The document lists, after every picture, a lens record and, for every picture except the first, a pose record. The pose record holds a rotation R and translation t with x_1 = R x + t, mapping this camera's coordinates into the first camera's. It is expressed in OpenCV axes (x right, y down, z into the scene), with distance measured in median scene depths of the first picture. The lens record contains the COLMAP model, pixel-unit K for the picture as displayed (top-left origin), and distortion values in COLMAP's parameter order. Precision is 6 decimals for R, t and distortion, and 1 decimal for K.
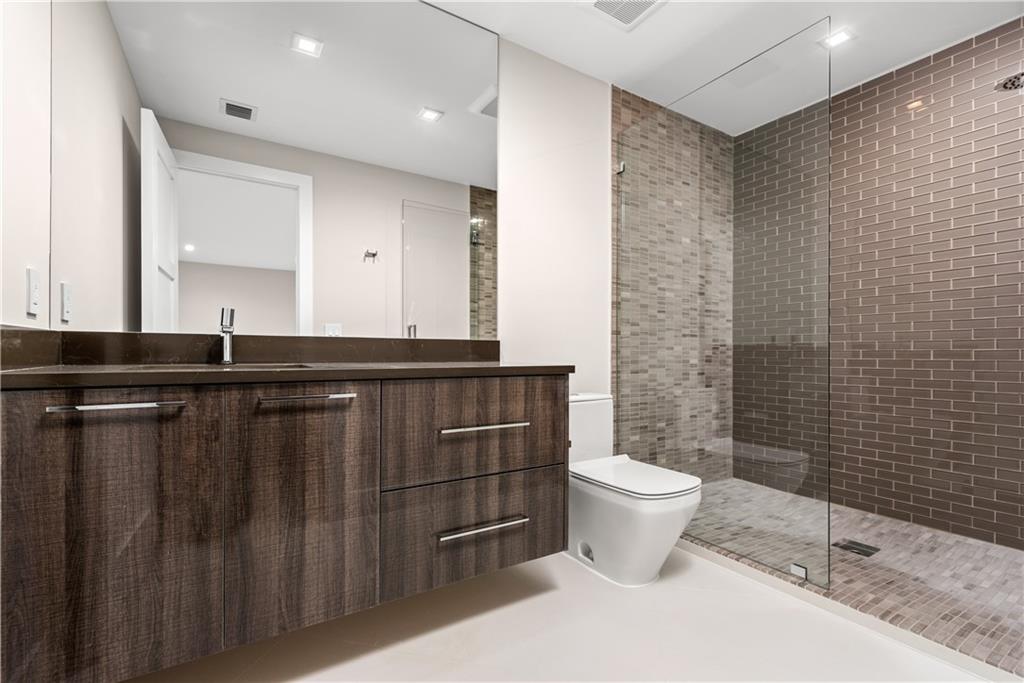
lens RADIAL K [[462.4, 0, 512.1], [0, 462.4, 347.4], [0, 0, 1]] dist [0.000154, 0.000002]
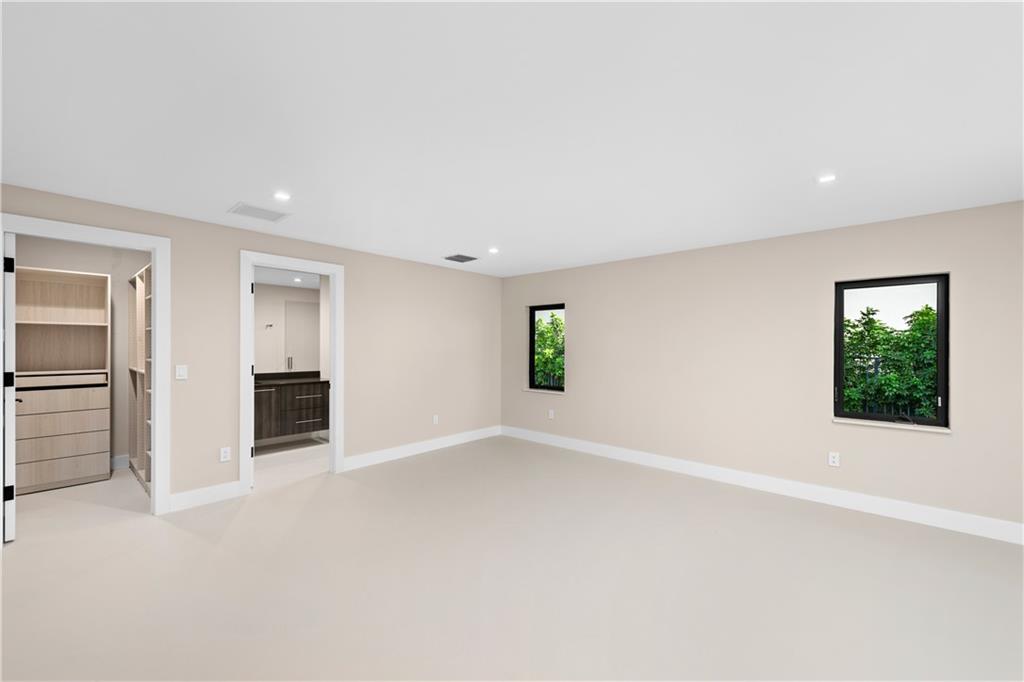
lens RADIAL K [[406.6, 0, 511.9], [0, 406.6, 343.5], [0, 0, 1]] dist [0.003147, -0.000344]
pose [[0.961315, 0.001942, 0.275443, 0.668158], [-0.001813, 0.999998, -0.000721, -0.289271], [-0.275444, 0.000193, 0.961317, -2.910926]]
